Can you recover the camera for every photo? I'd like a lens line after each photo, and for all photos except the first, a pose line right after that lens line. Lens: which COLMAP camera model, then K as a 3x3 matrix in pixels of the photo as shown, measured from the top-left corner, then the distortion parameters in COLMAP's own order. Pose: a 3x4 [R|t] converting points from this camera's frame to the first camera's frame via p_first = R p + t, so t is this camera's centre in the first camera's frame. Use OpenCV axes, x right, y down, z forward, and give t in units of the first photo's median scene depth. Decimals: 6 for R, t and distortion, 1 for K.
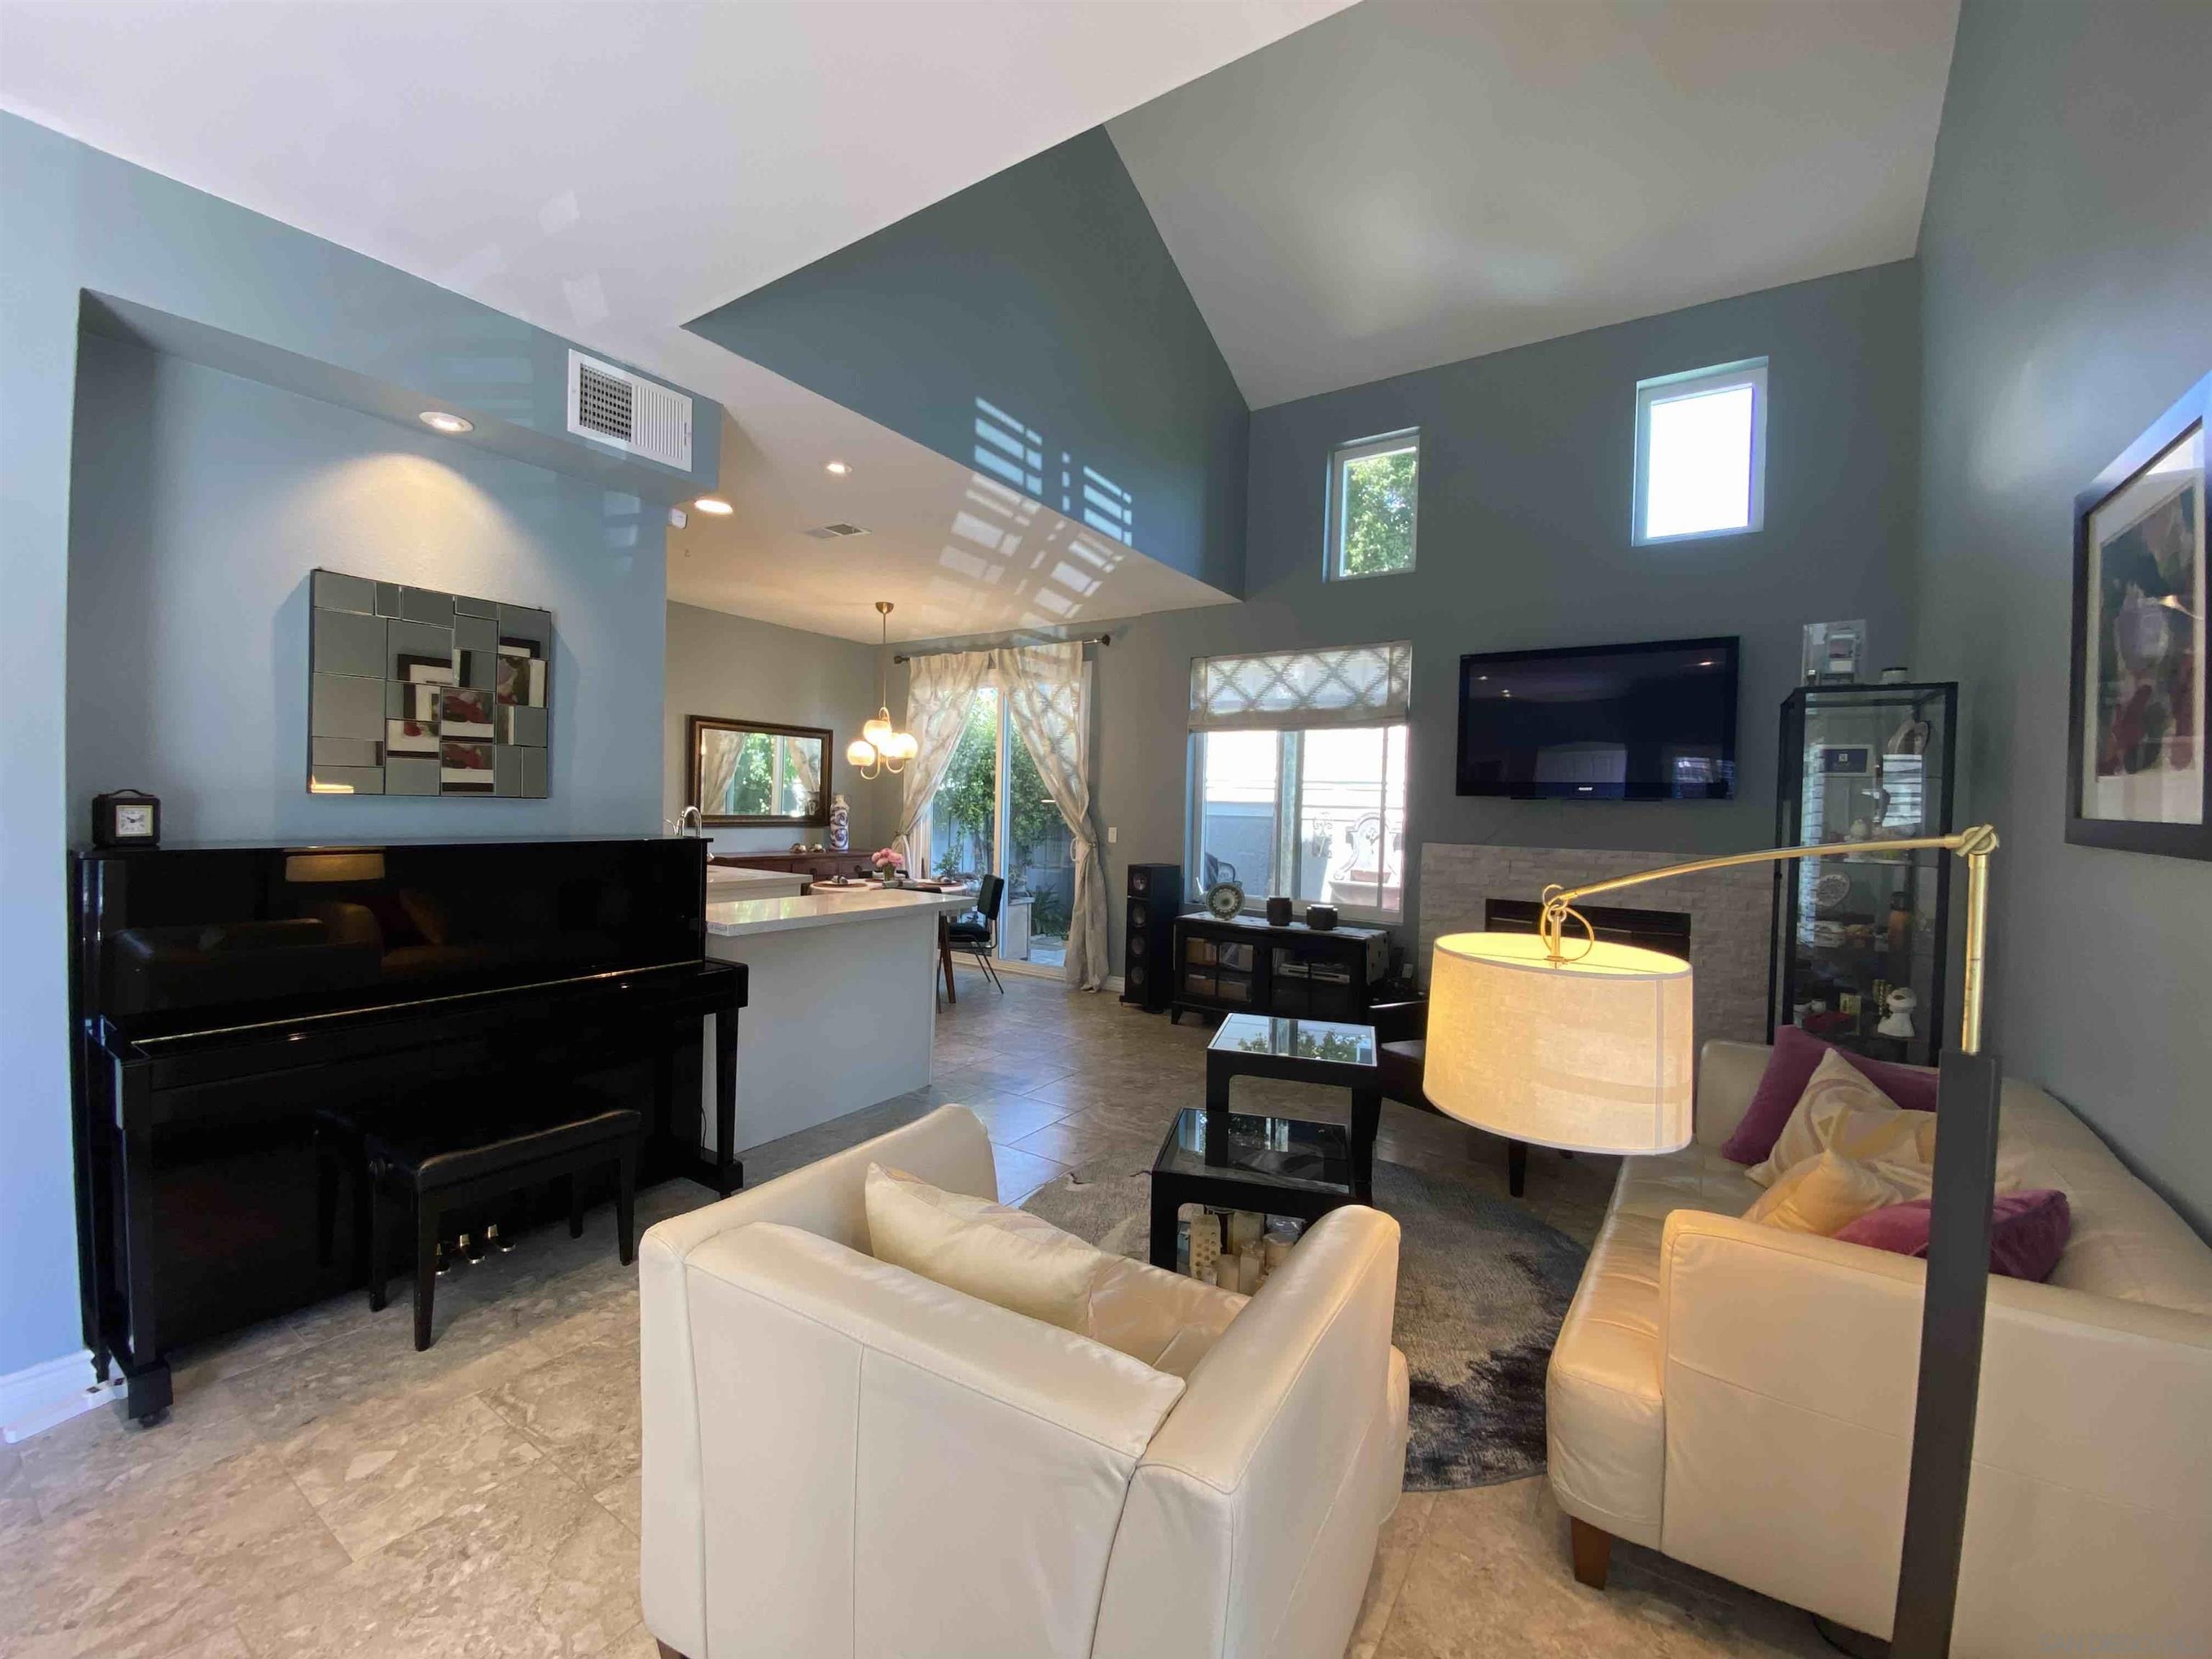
lens RADIAL K [[890.8, 0, 1095.0], [0, 890.8, 817.0], [0, 0, 1]] dist [0.030581, -0.023822]
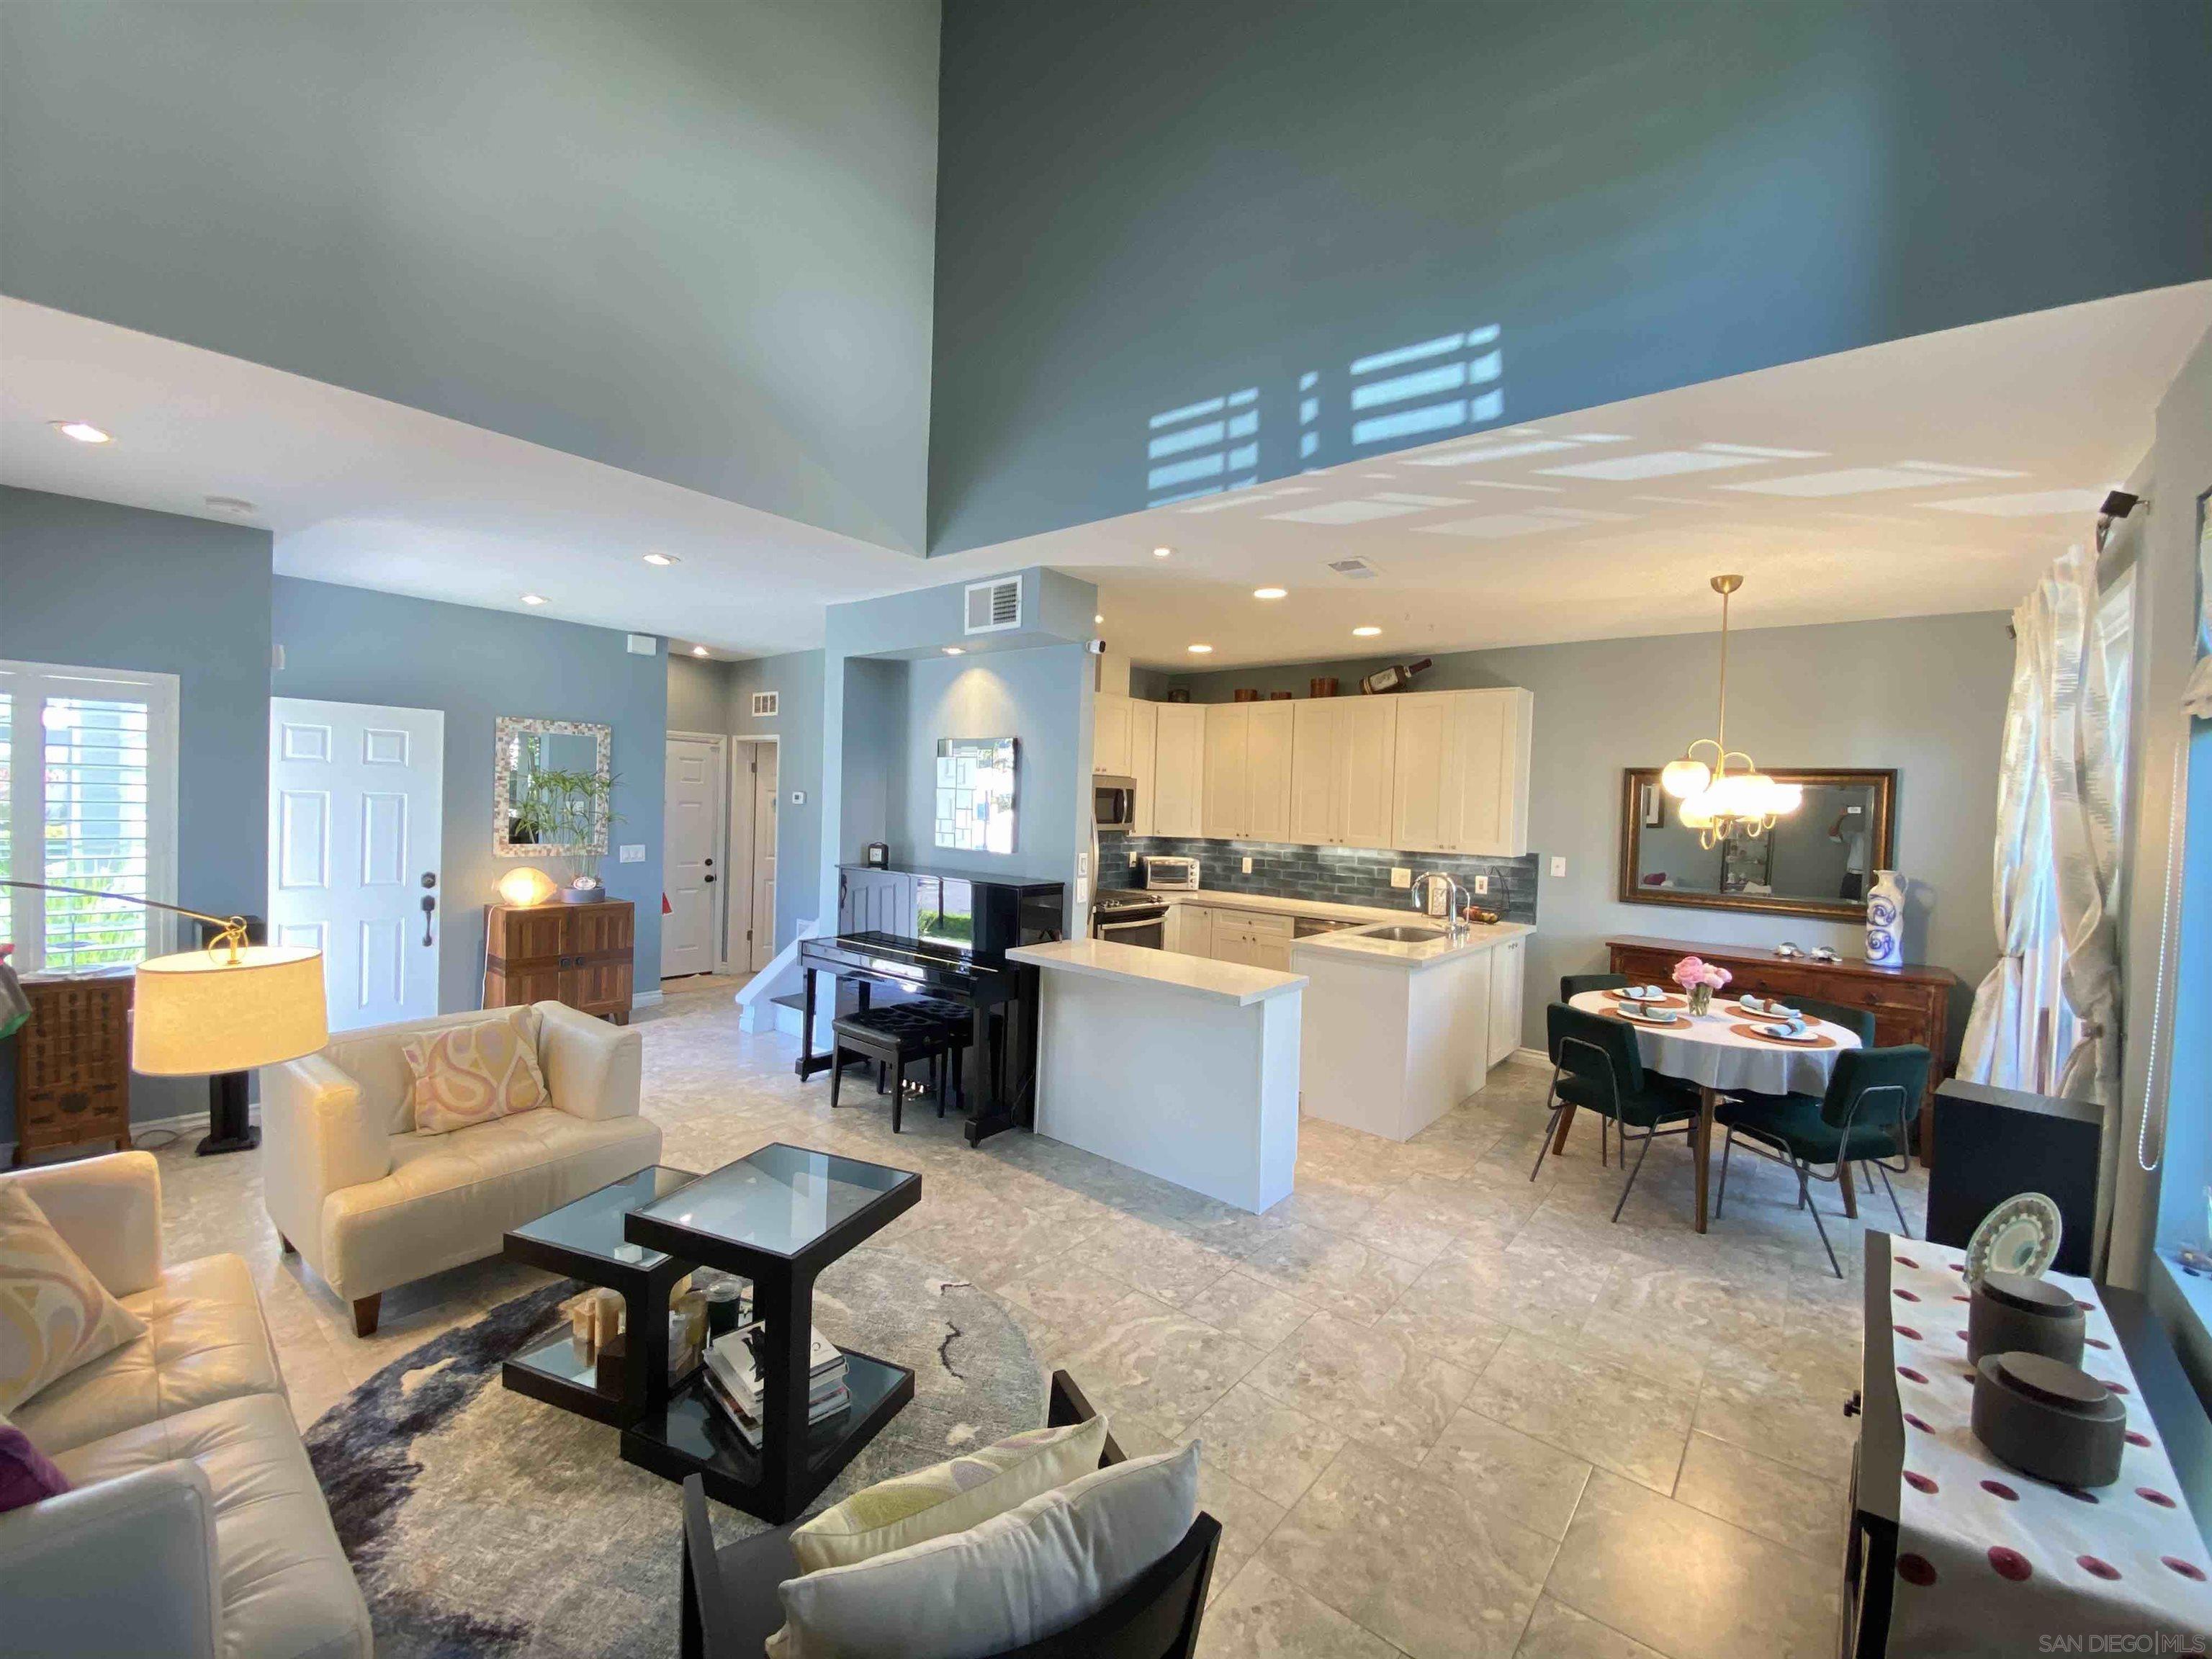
lens RADIAL K [[887.3, 0, 1096.0], [0, 887.3, 825.9], [0, 0, 1]] dist [0.034446, -0.033302]
pose [[-0.103022, -0.004154, -0.994670, 0.532411], [-0.049658, 0.998766, 0.000972, -0.044616], [0.993439, 0.049493, -0.103101, 0.739793]]
